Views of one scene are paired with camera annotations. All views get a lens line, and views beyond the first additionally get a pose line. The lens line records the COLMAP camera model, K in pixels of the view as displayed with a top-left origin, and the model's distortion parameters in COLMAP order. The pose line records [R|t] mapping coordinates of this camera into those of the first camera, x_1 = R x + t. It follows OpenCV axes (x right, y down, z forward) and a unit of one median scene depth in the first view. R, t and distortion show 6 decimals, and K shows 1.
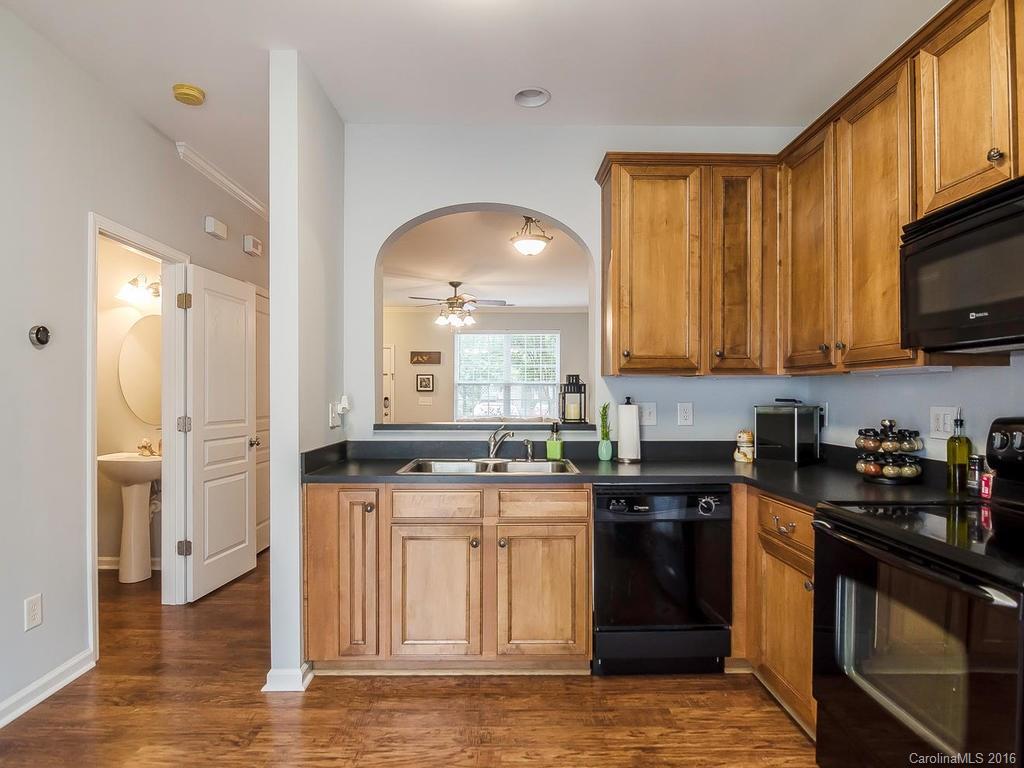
lens RADIAL K [[567.5, 0, 510.6], [0, 567.5, 394.7], [0, 0, 1]] dist [-0.005814, -0.010645]
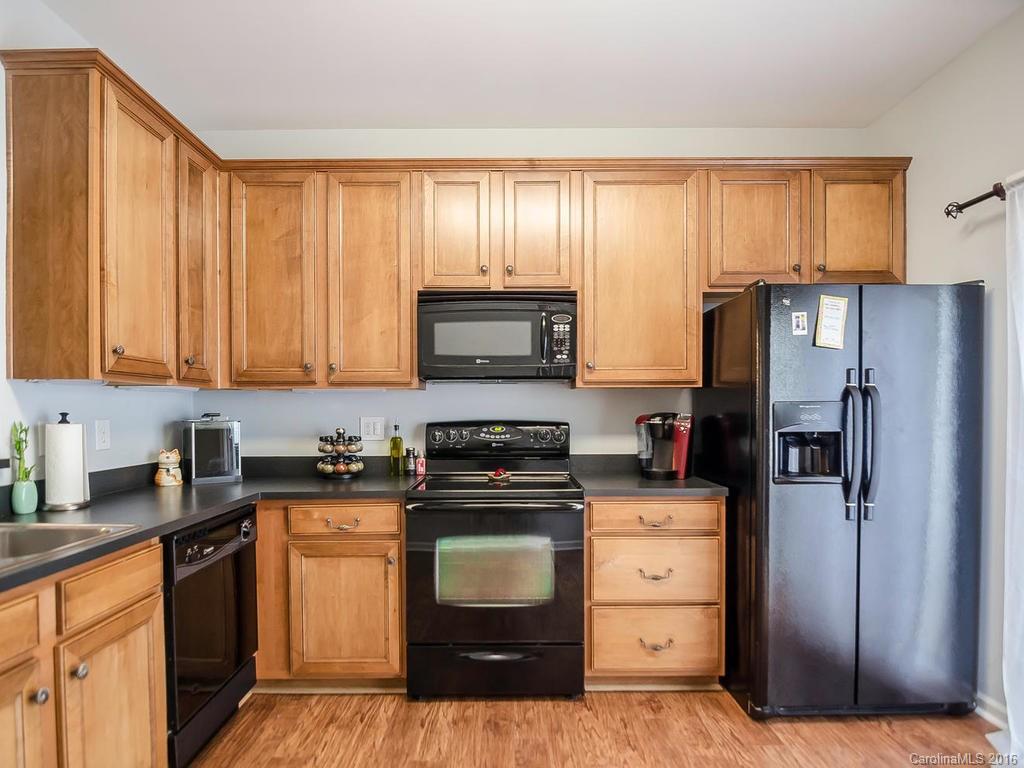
lens RADIAL K [[567.5, 0, 512.0], [0, 567.5, 419.8], [0, 0, 1]] dist [-0.005814, -0.010645]
pose [[0.006885, -0.019370, 0.999789, -0.557162], [0.003342, 0.999807, 0.019347, 0.001840], [-0.999971, 0.003208, 0.006948, 0.562536]]
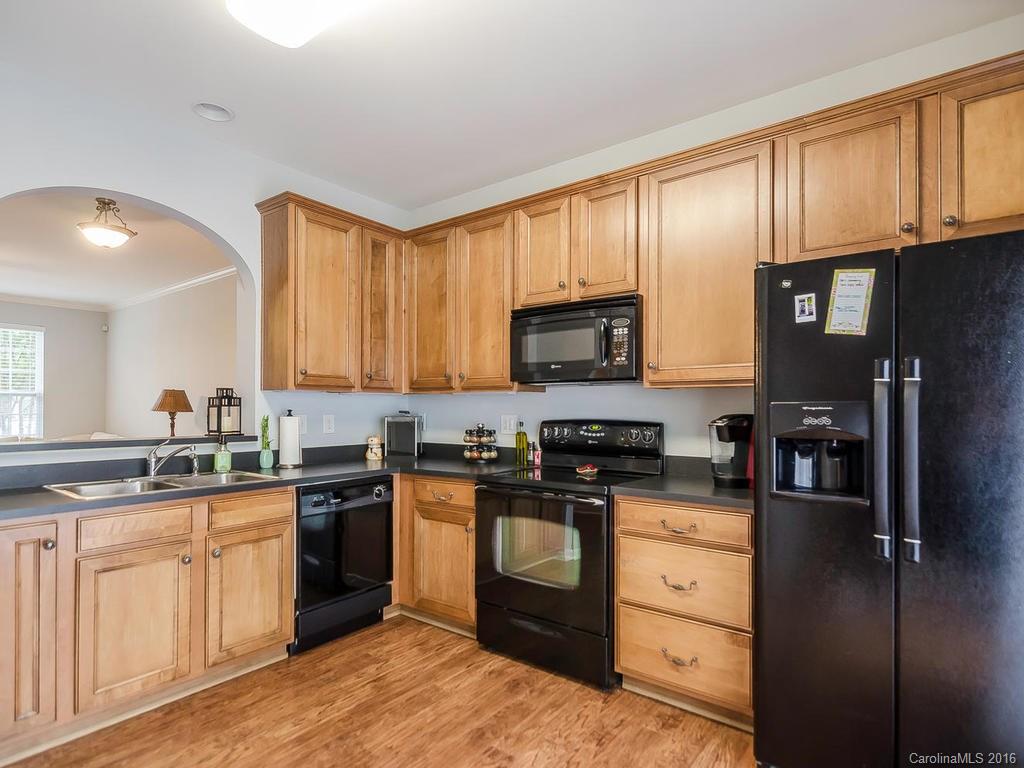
lens RADIAL K [[549.6, 0, 513.1], [0, 549.6, 406.3], [0, 0, 1]] dist [0.016092, -0.008534]
pose [[0.616080, 0.003056, 0.787677, -0.462590], [-0.001438, 0.999995, -0.002755, -0.000350], [-0.787682, 0.000565, 0.616082, -0.026963]]
